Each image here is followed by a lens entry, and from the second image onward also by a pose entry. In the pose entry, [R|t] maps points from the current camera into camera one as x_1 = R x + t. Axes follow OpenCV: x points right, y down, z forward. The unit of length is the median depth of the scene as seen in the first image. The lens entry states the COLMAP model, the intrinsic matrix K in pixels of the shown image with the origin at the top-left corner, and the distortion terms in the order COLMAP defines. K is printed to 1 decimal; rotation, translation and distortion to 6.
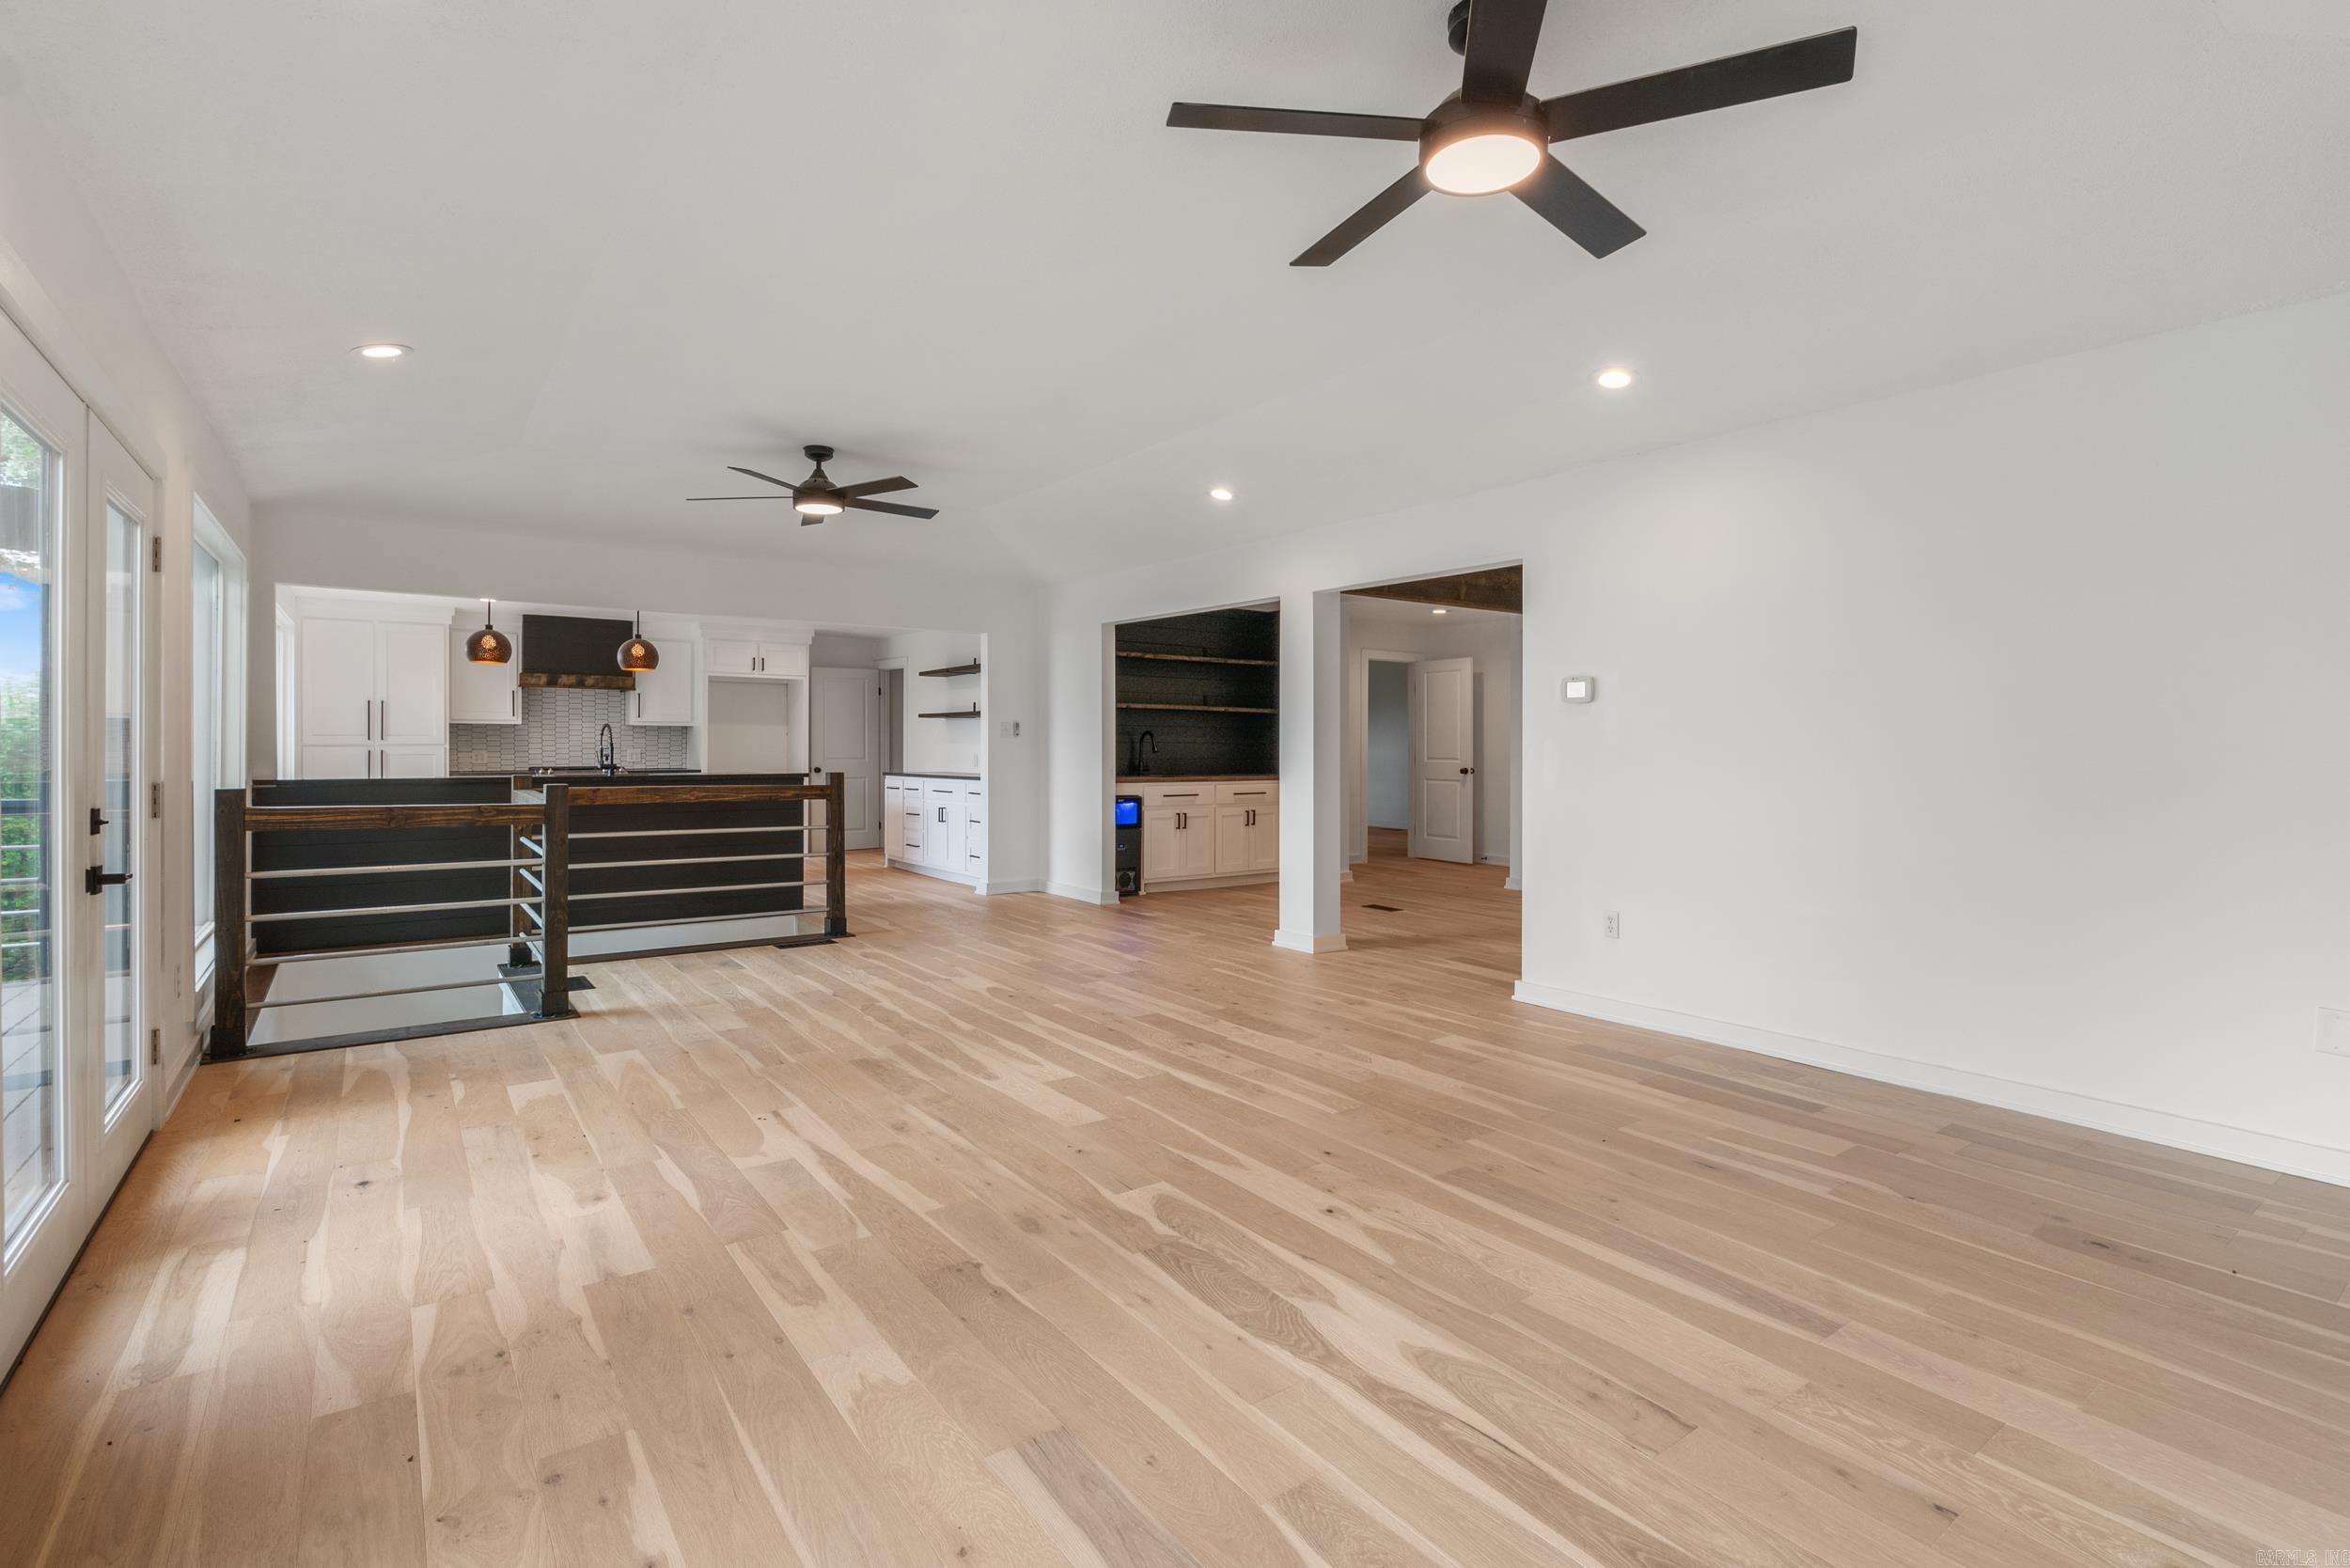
lens RADIAL K [[1092.8, 0, 1166.6], [0, 1092.8, 755.8], [0, 0, 1]] dist [-0.008436, 0.000674]
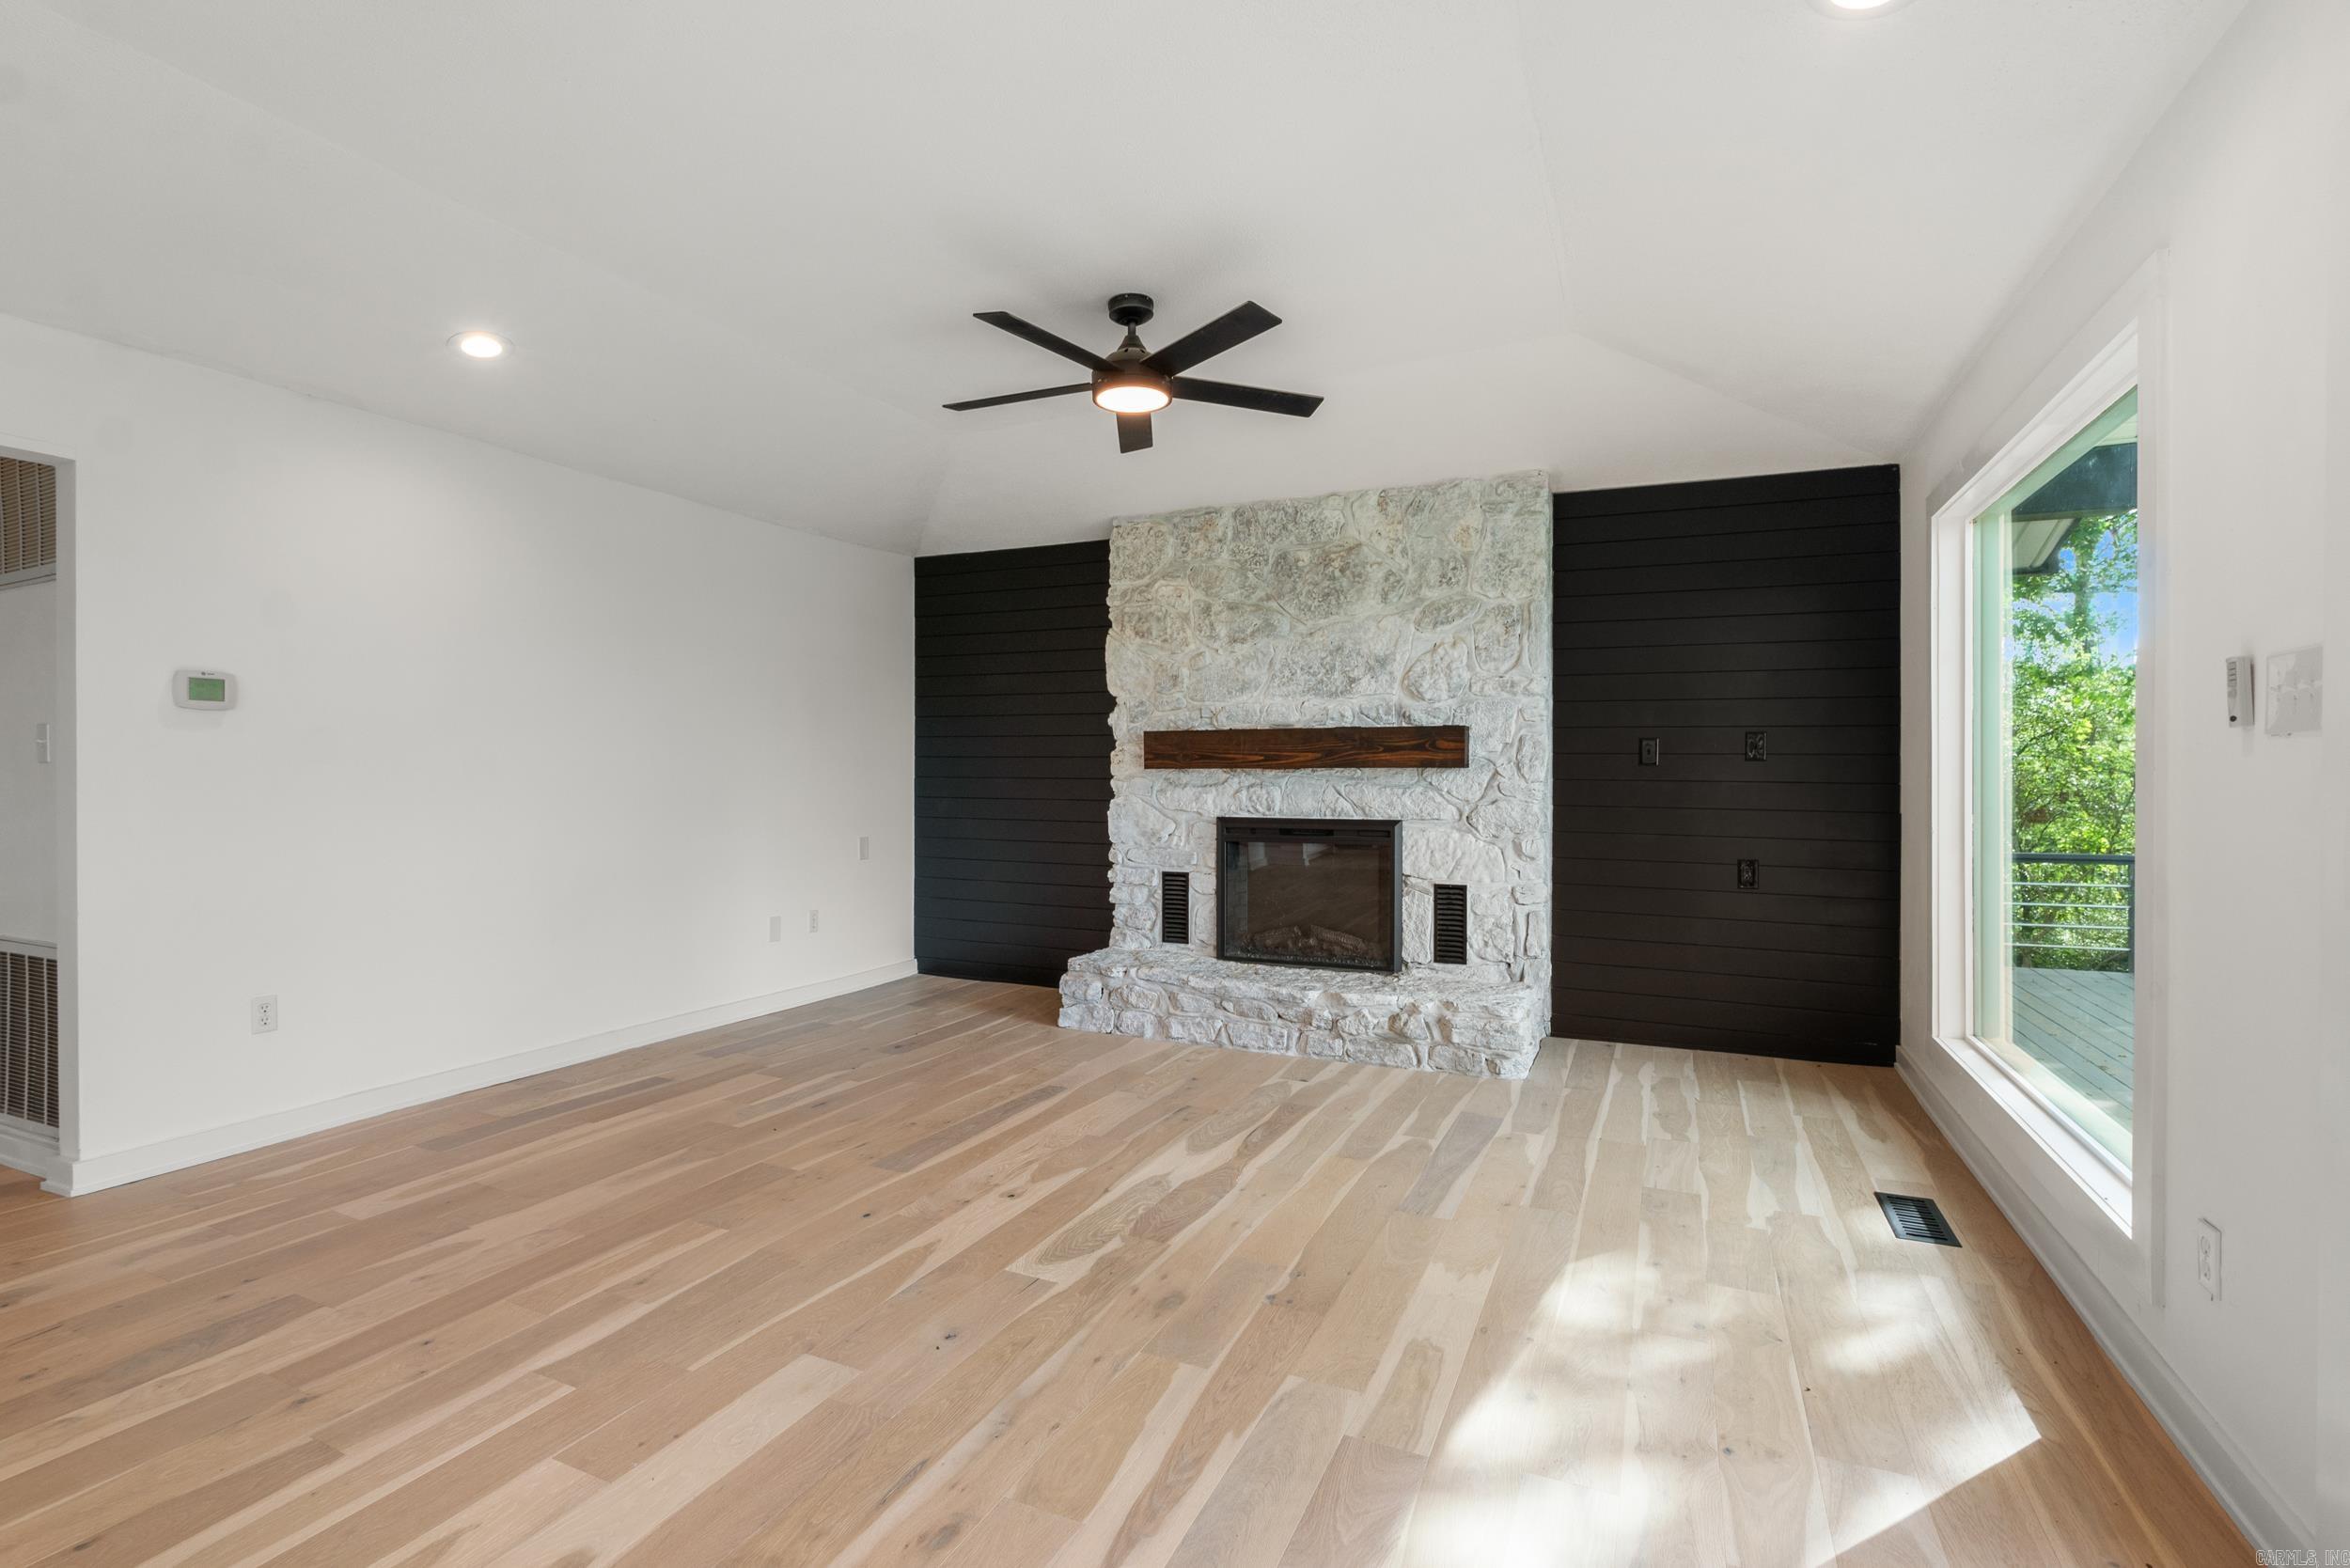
lens RADIAL K [[1085.5, 0, 1161.0], [0, 1085.5, 771.0], [0, 0, 1]] dist [-0.011170, 0.001008]
pose [[-0.482157, -0.002513, 0.876081, -0.439487], [0.003214, 0.999984, 0.004638, -0.009030], [-0.876079, 0.005052, -0.482142, 0.692313]]
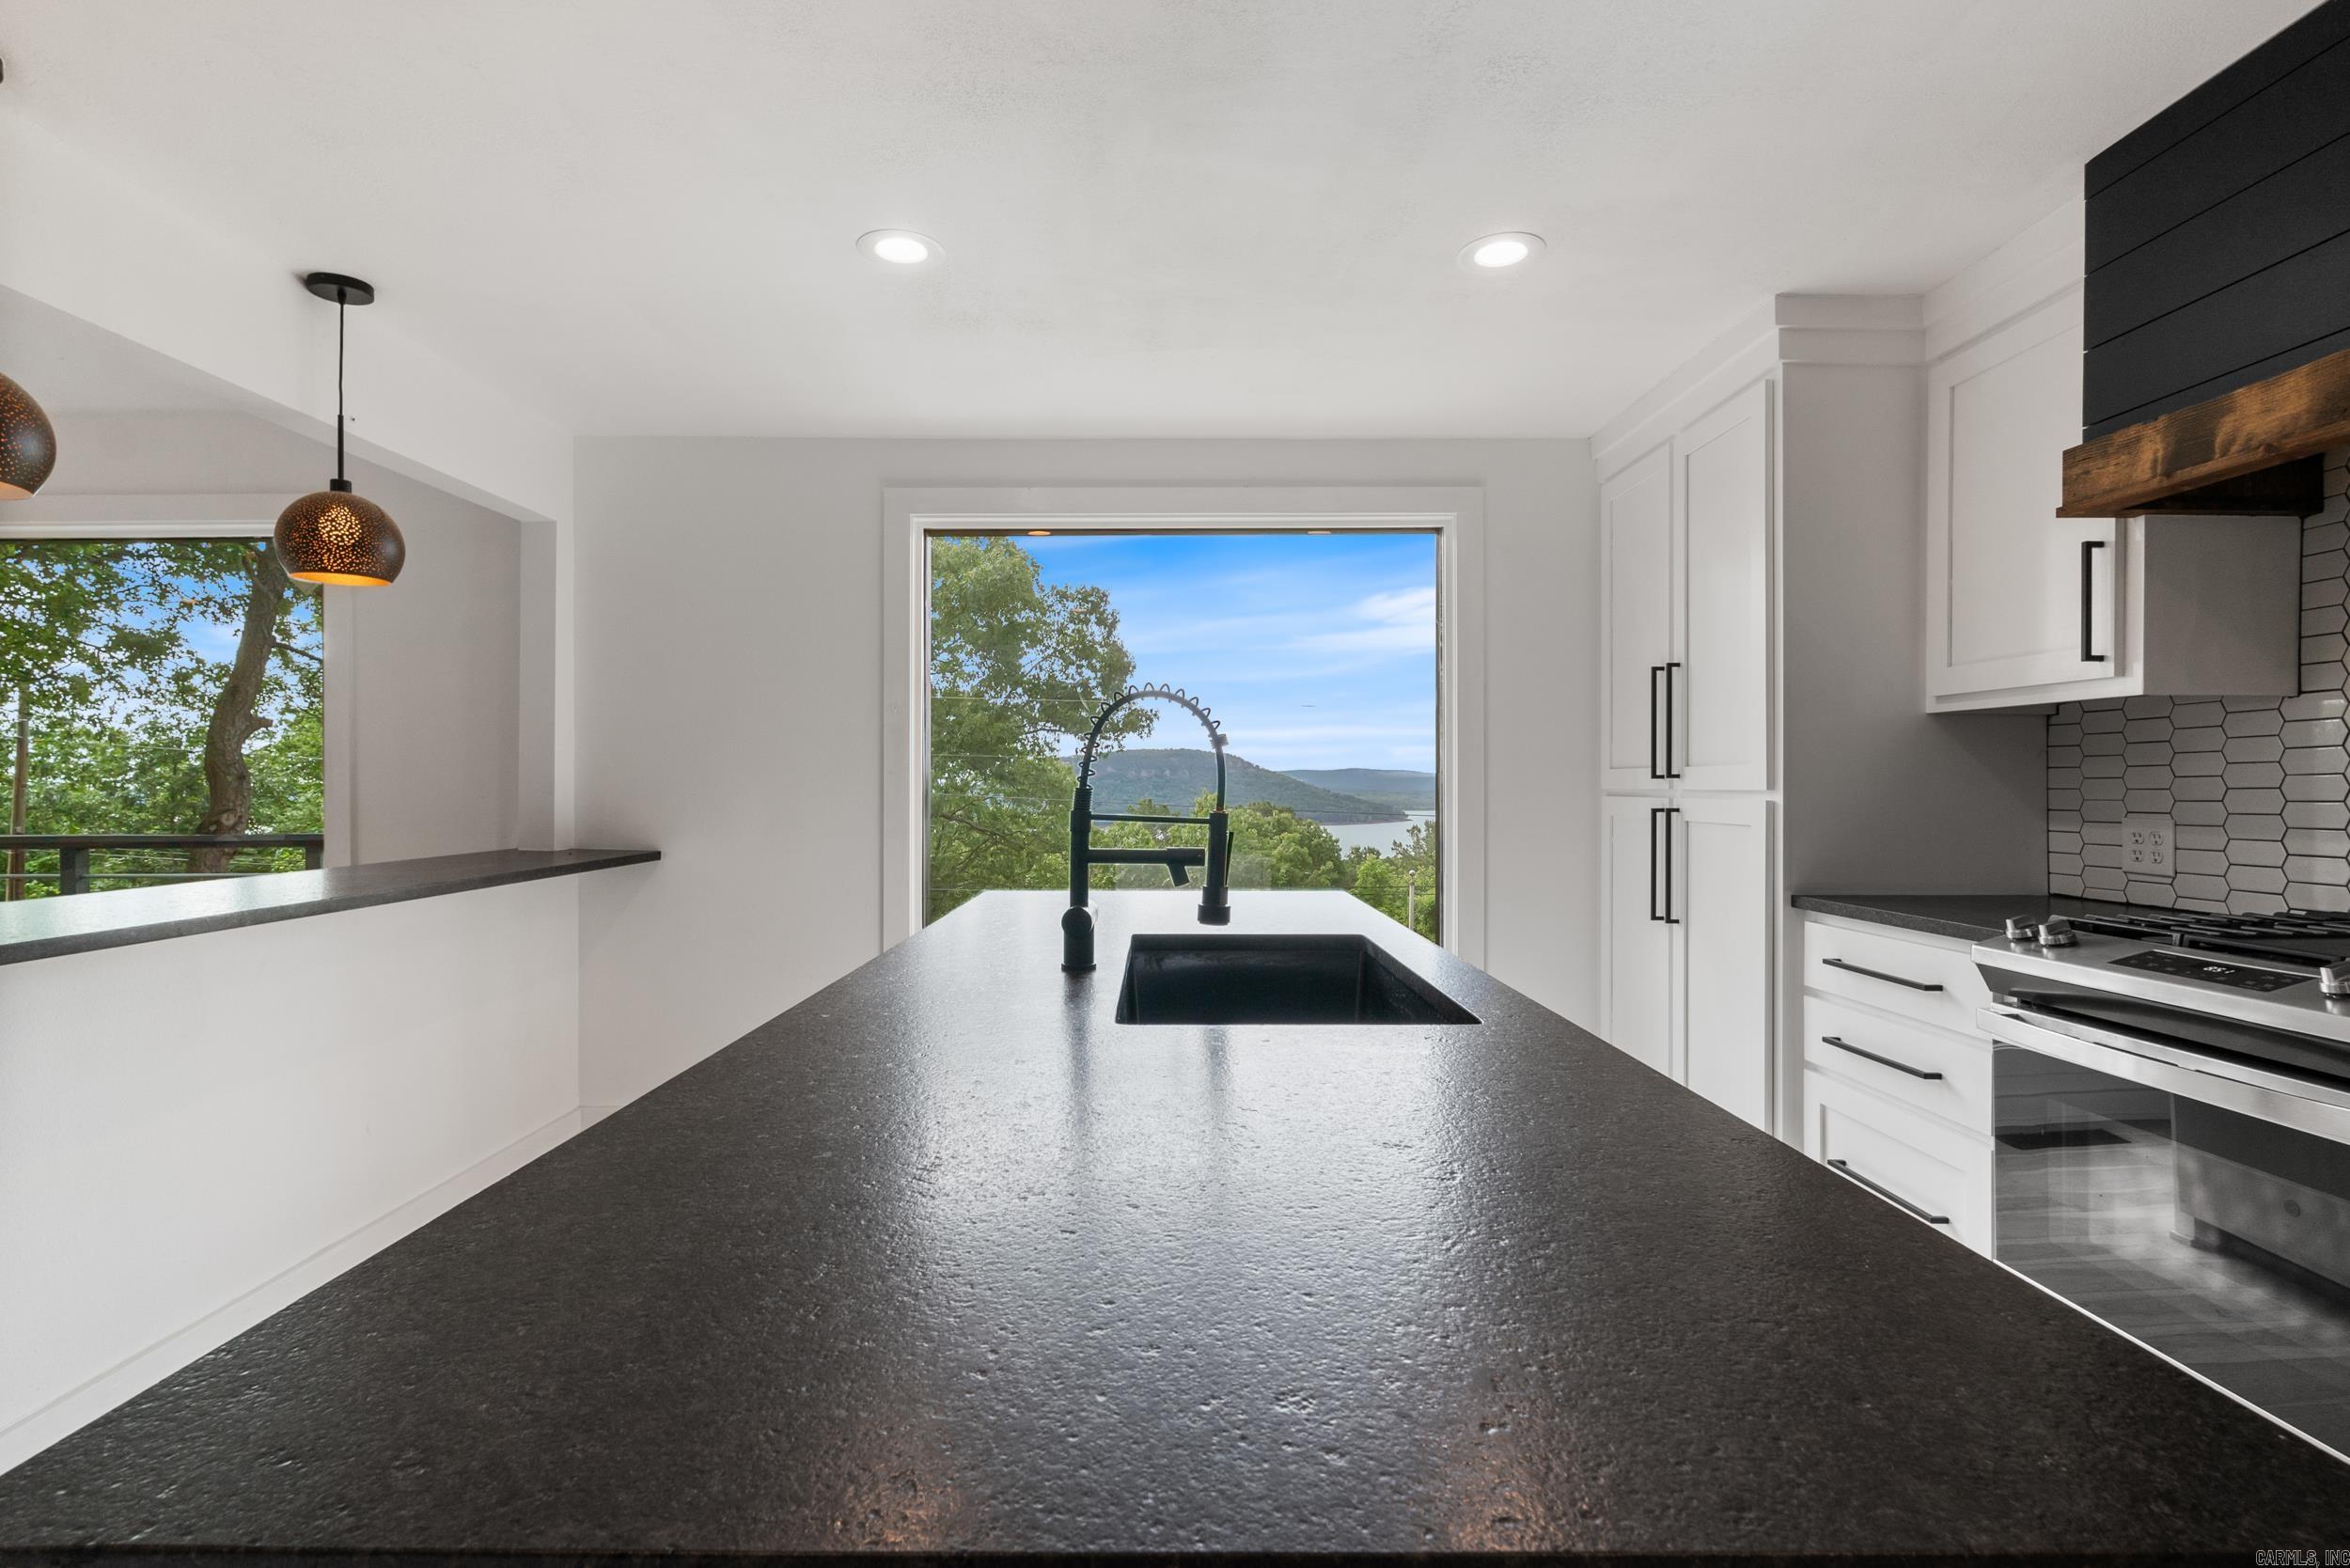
lens RADIAL K [[1079.2, 0, 1165.4], [0, 1079.2, 784.0], [0, 0, 1]] dist [-0.007493, 0.000391]
pose [[-0.578831, -0.001370, -0.815446, -0.575855], [-0.007753, 0.999963, 0.003824, -0.019984], [0.815410, 0.008535, -0.578820, 1.743418]]
